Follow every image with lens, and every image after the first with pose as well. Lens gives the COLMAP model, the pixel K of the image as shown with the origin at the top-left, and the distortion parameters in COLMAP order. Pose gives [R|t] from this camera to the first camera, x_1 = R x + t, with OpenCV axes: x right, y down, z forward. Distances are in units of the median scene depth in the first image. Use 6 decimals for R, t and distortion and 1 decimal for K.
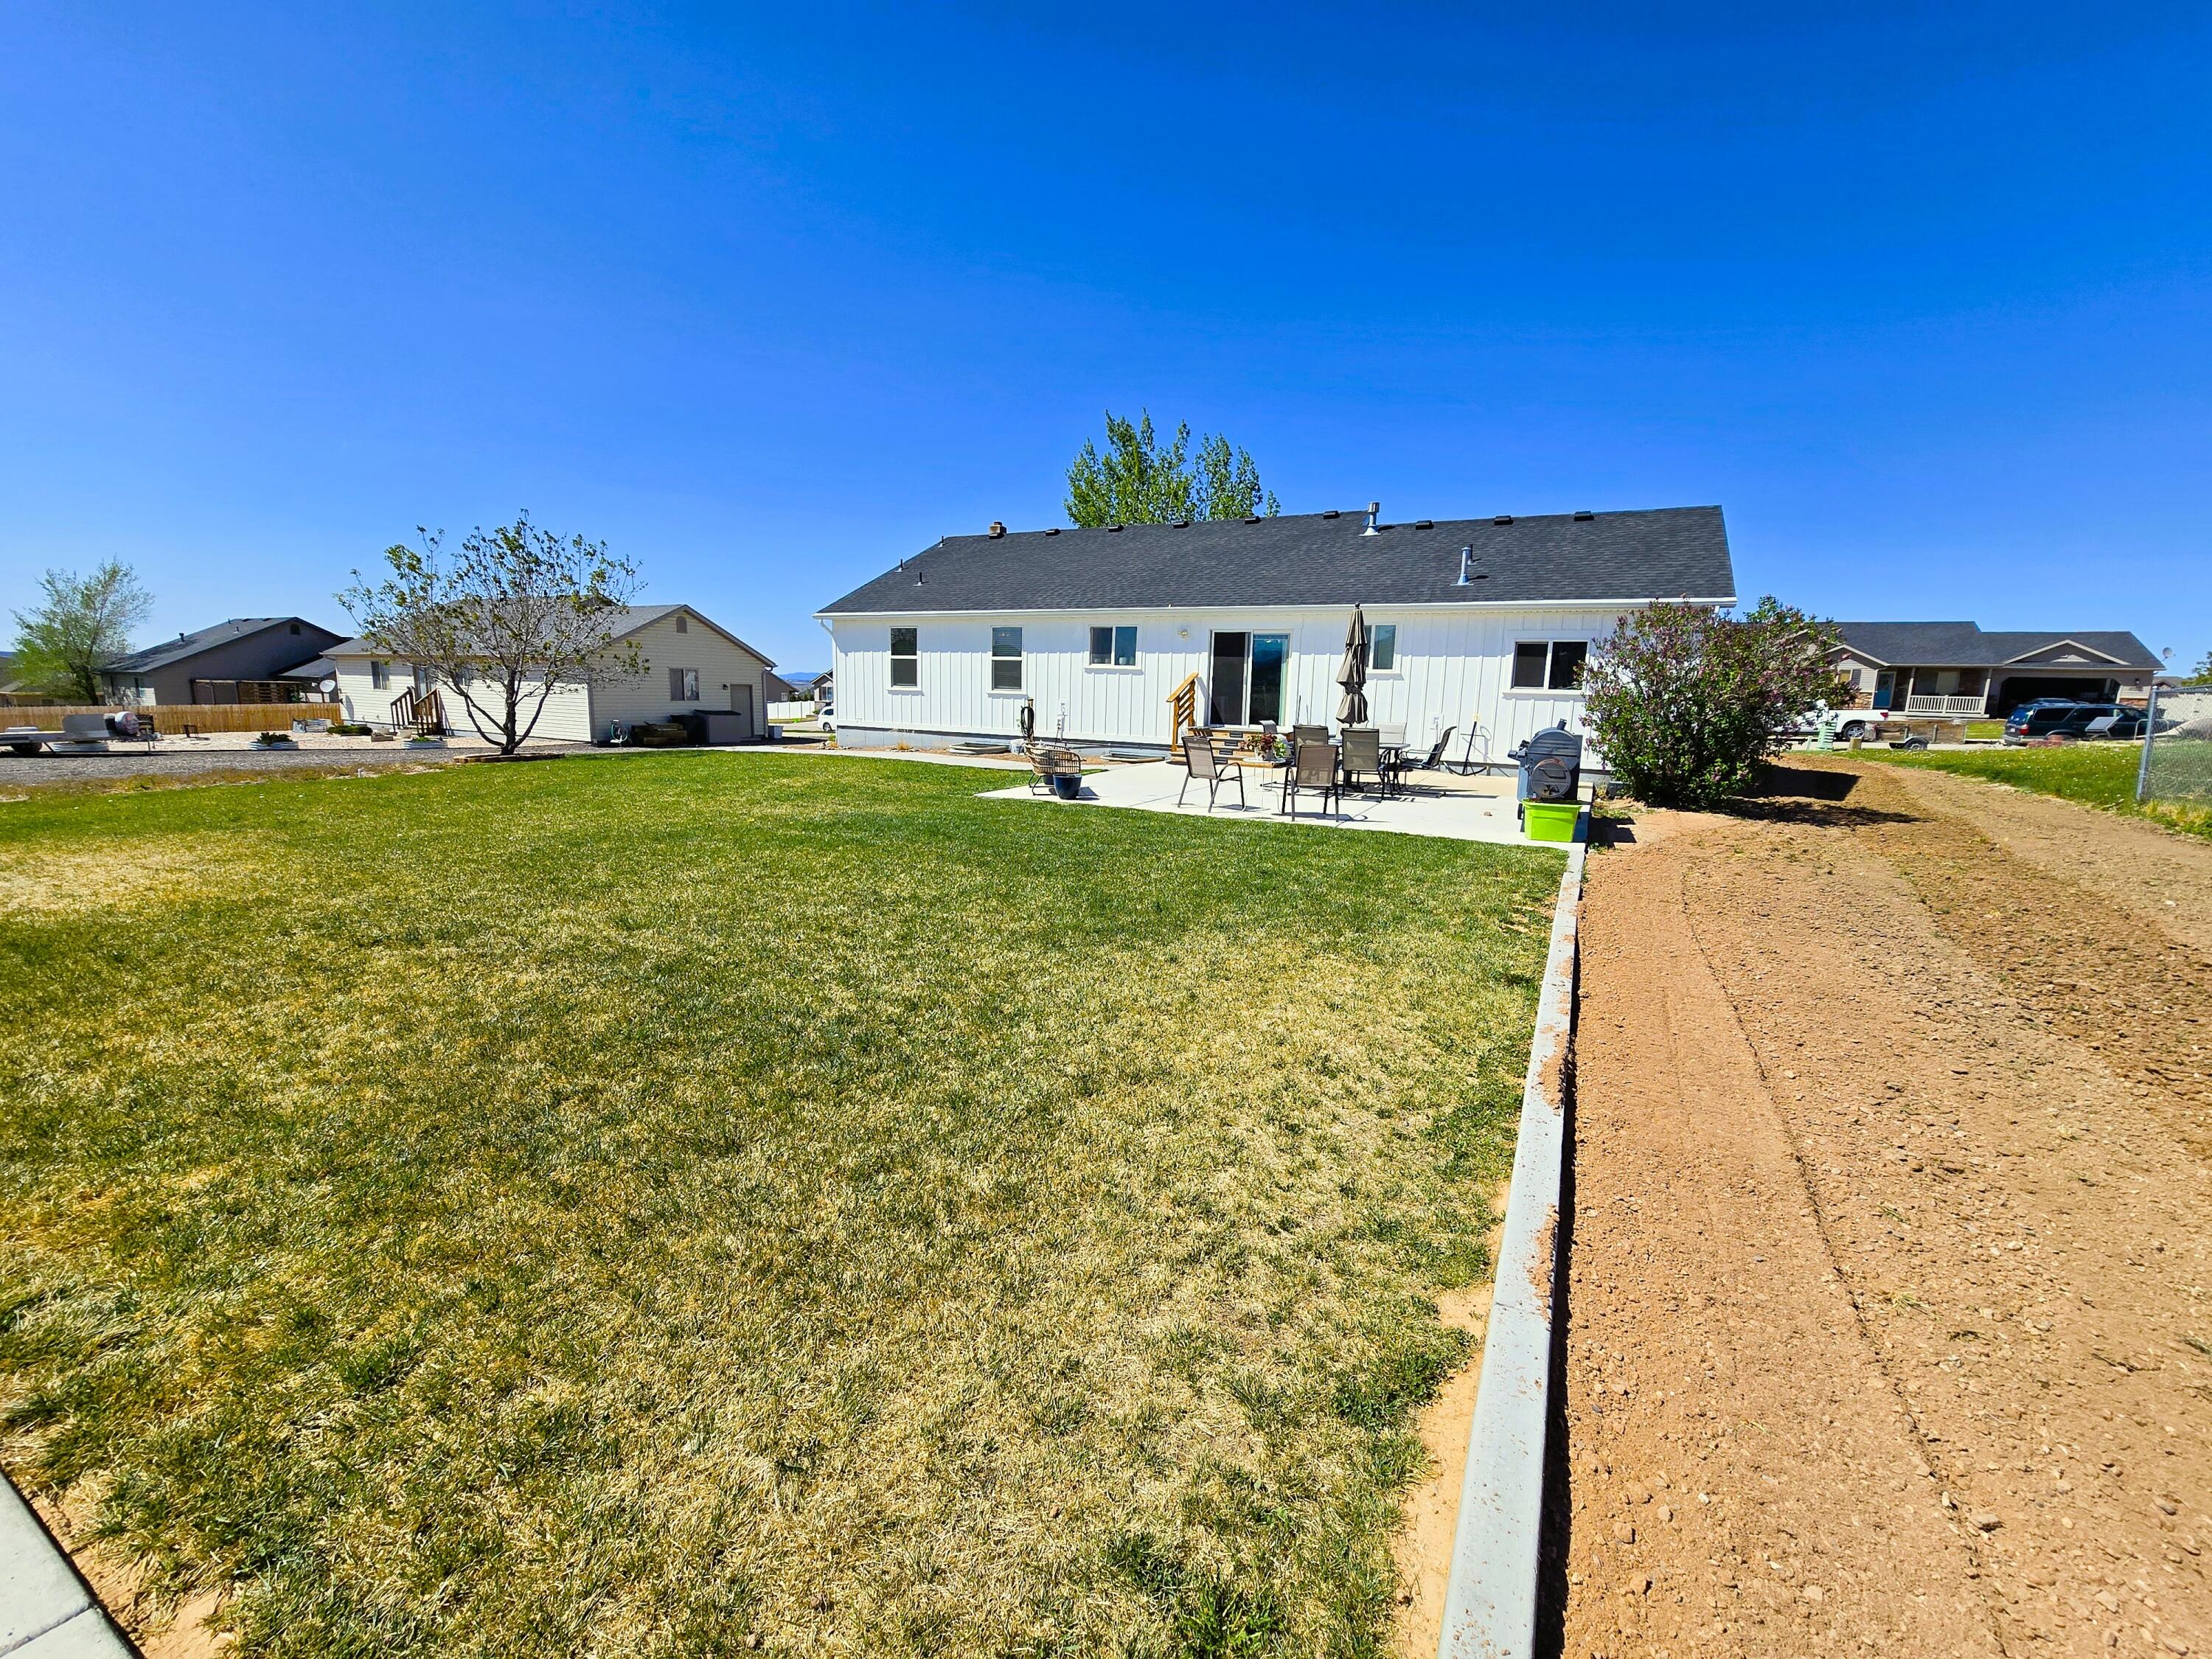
lens RADIAL K [[909.4, 0, 1117.0], [0, 909.4, 839.3], [0, 0, 1]] dist [-0.001786, 0.000136]
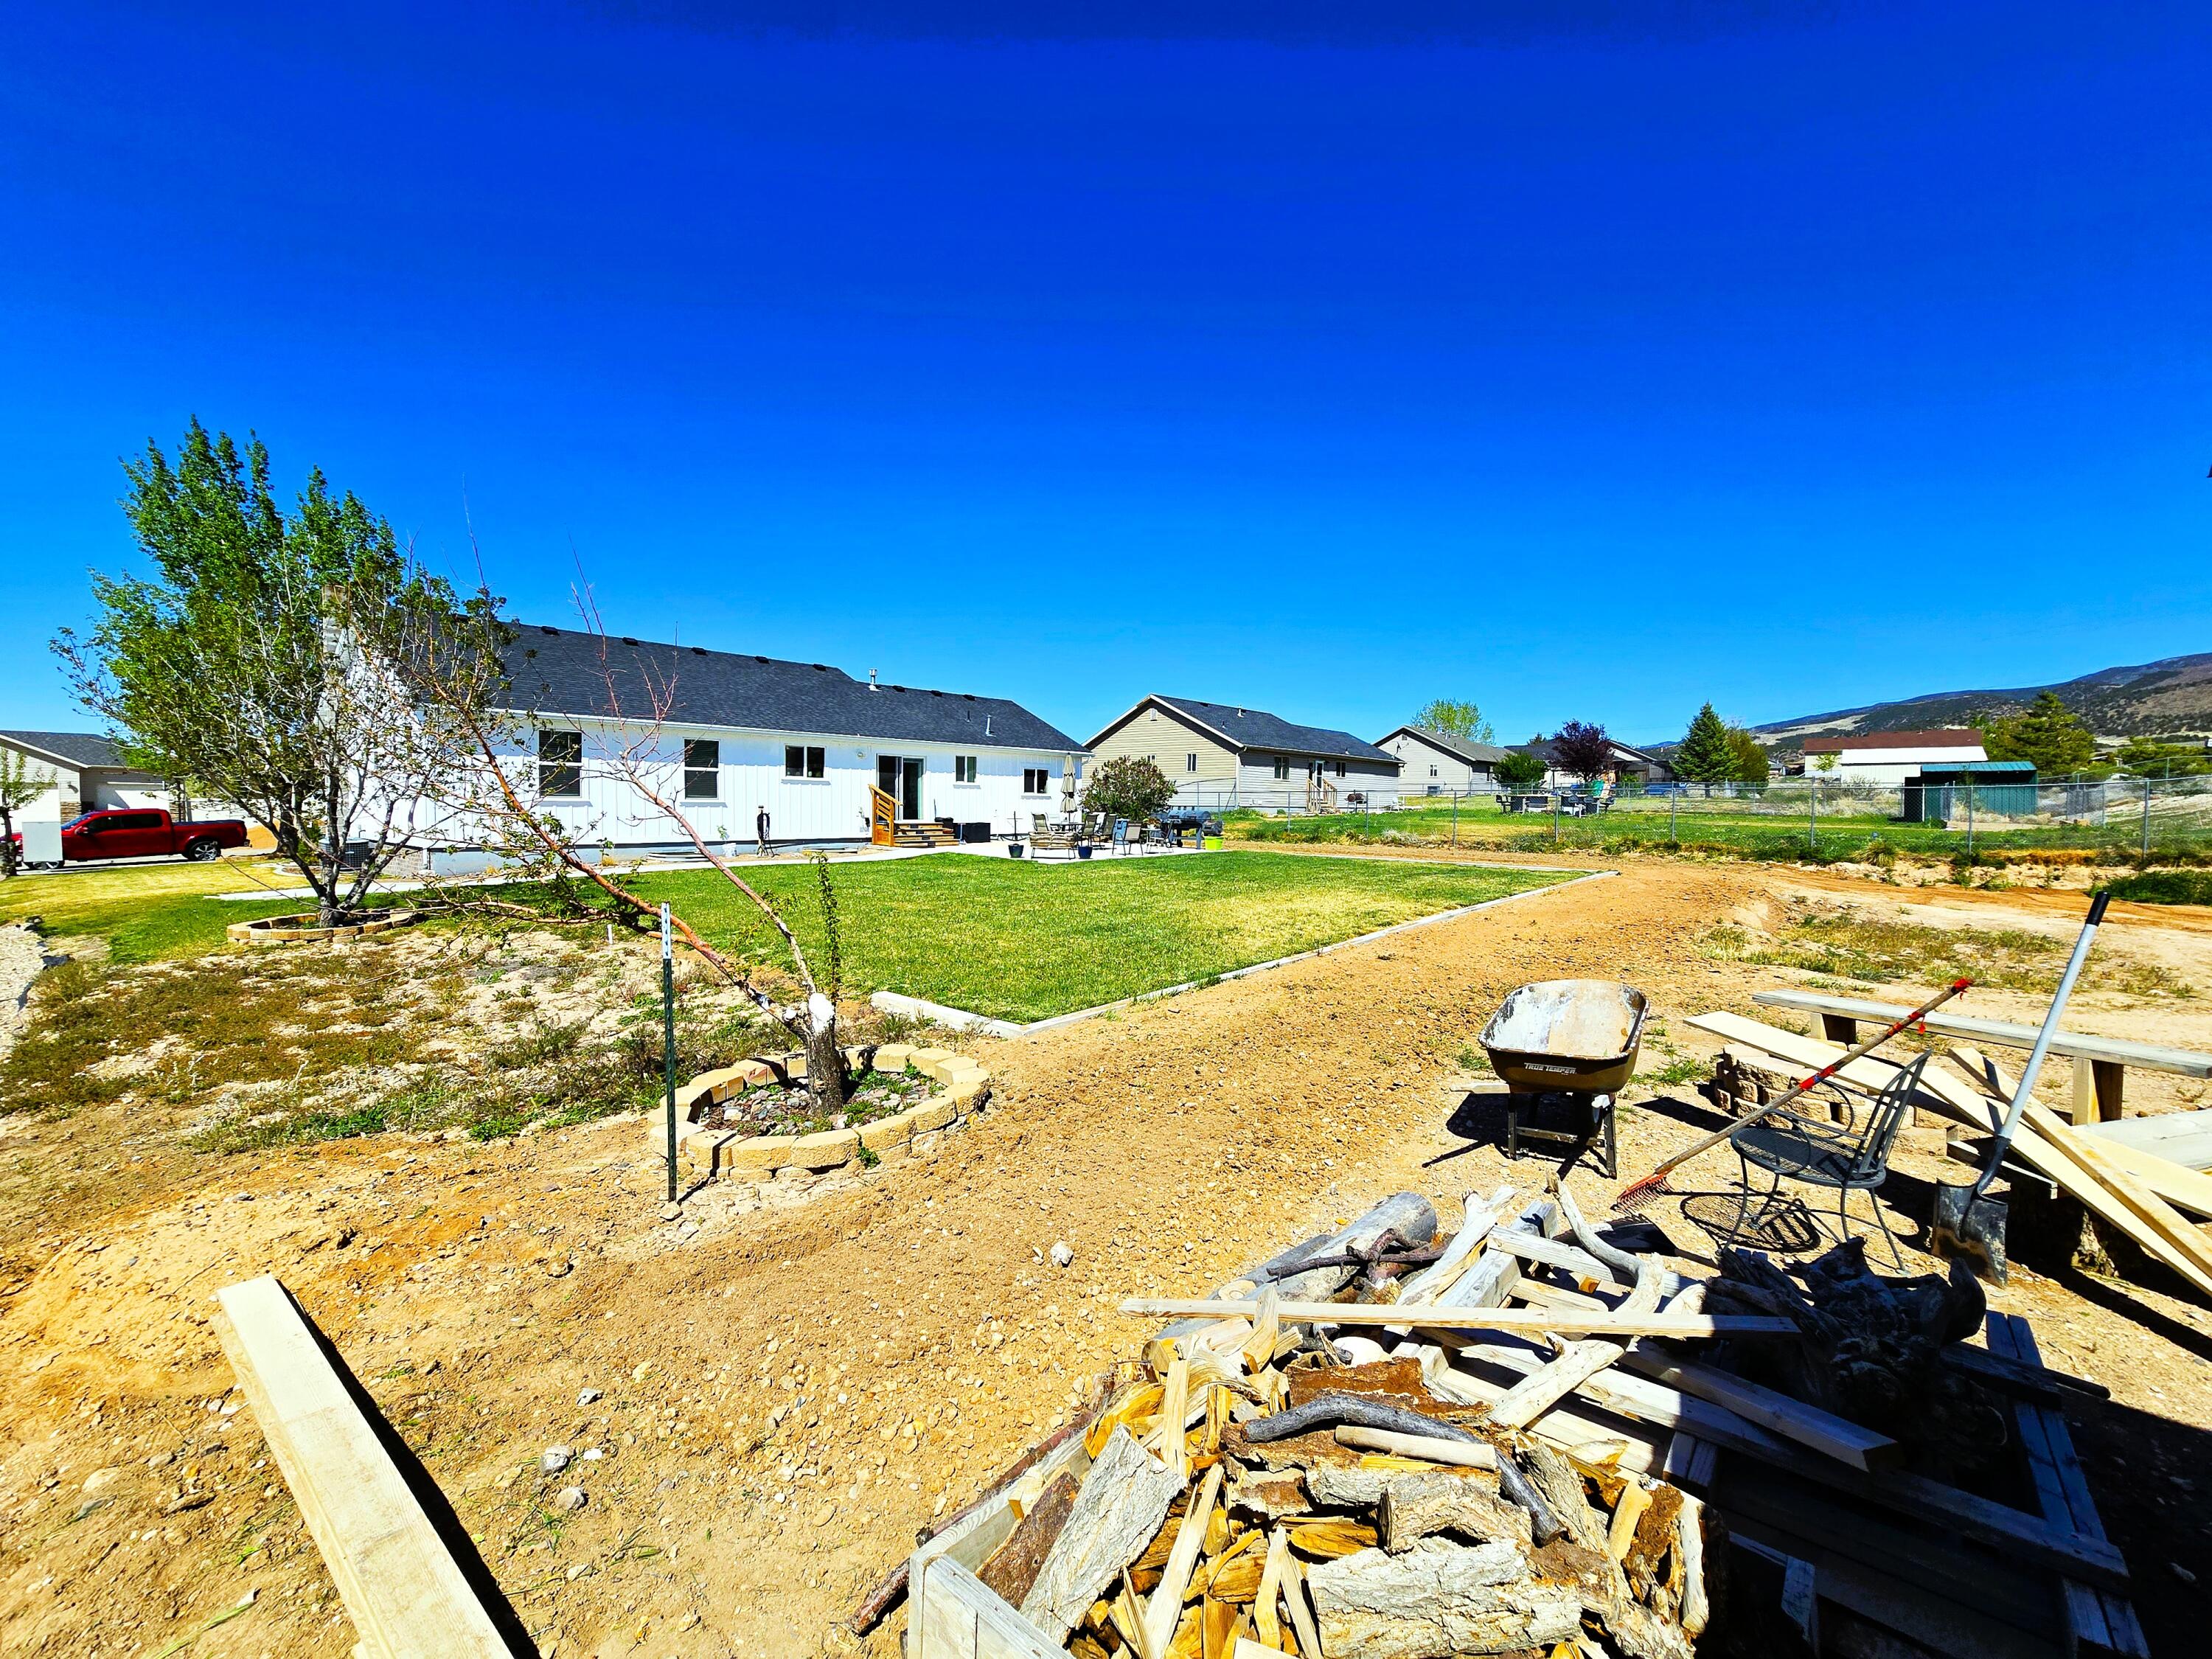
lens RADIAL K [[909.4, 0, 1117.0], [0, 909.4, 839.3], [0, 0, 1]] dist [-0.001786, 0.000136]
pose [[0.166711, -0.065695, 0.983815, -1.119613], [0.159734, 0.986397, 0.038800, -0.087563], [-0.972981, 0.150681, 0.174937, 0.379933]]
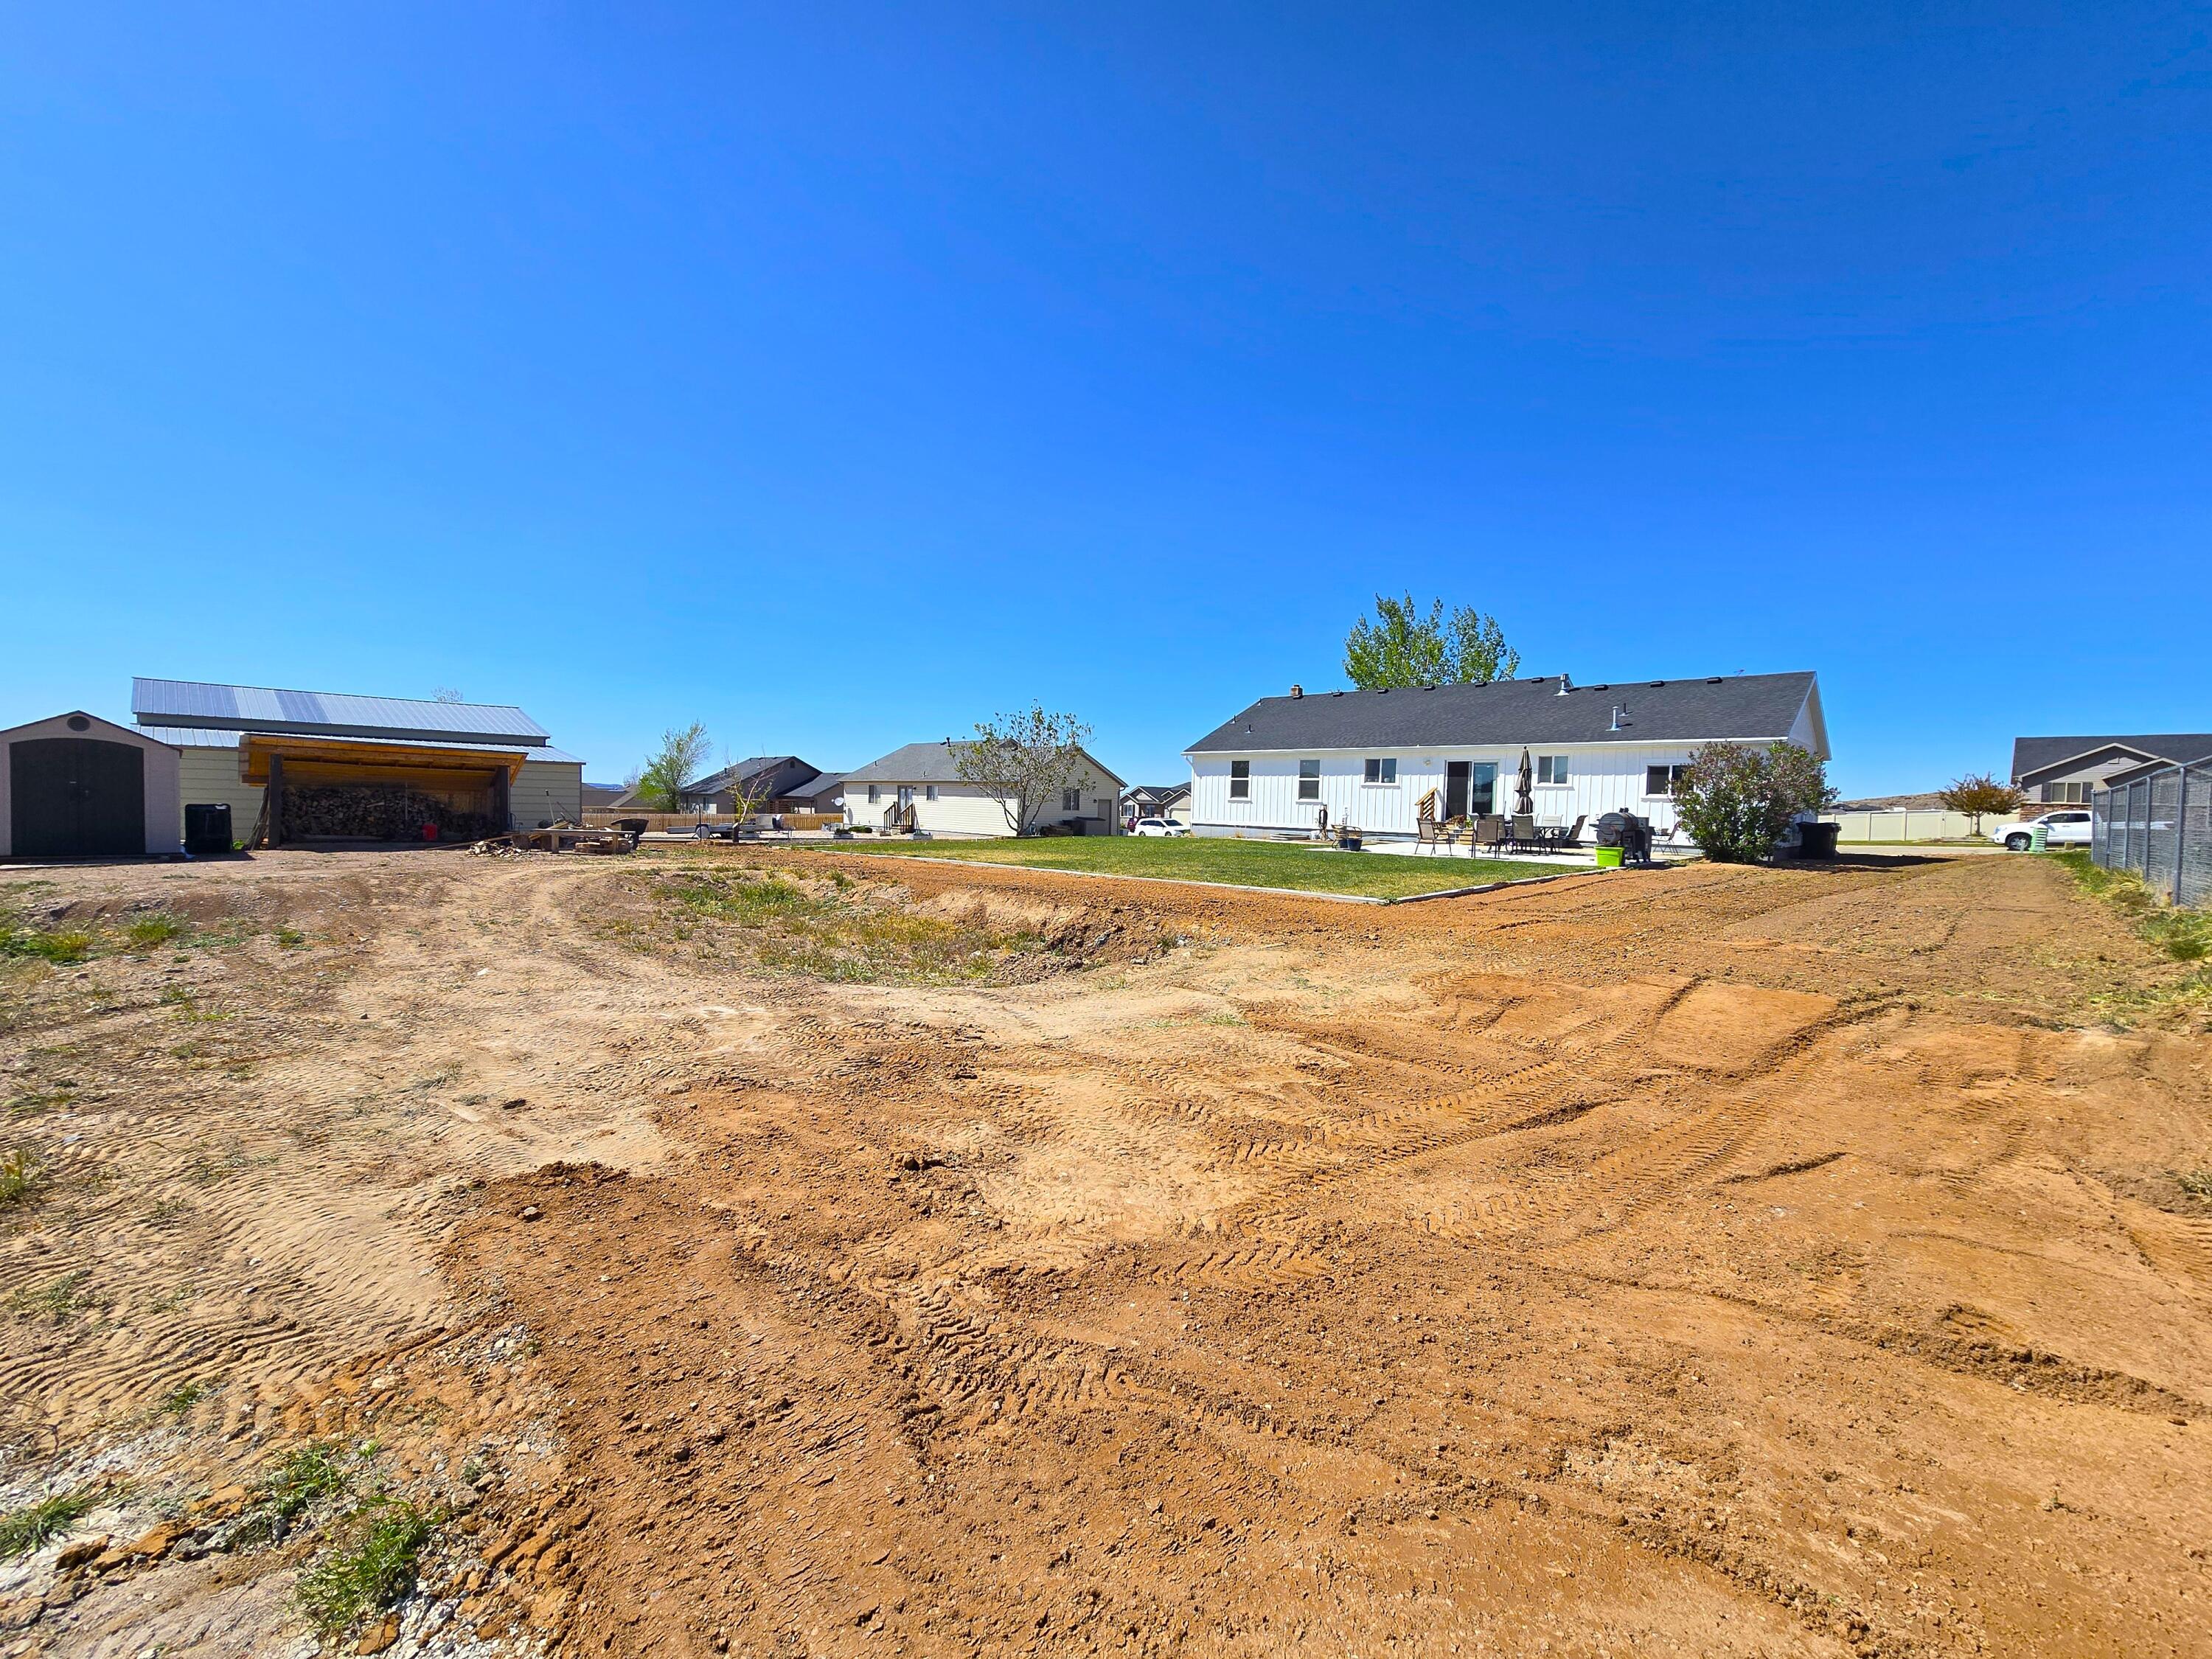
lens RADIAL K [[903.5, 0, 1134.3], [0, 903.5, 838.3], [0, 0, 1]] dist [-0.001268, 0.000164]
pose [[0.964185, 0.008815, -0.265083, 0.000337], [-0.043942, 0.990944, -0.126880, 0.112526], [0.261564, 0.133984, 0.955841, -0.552186]]
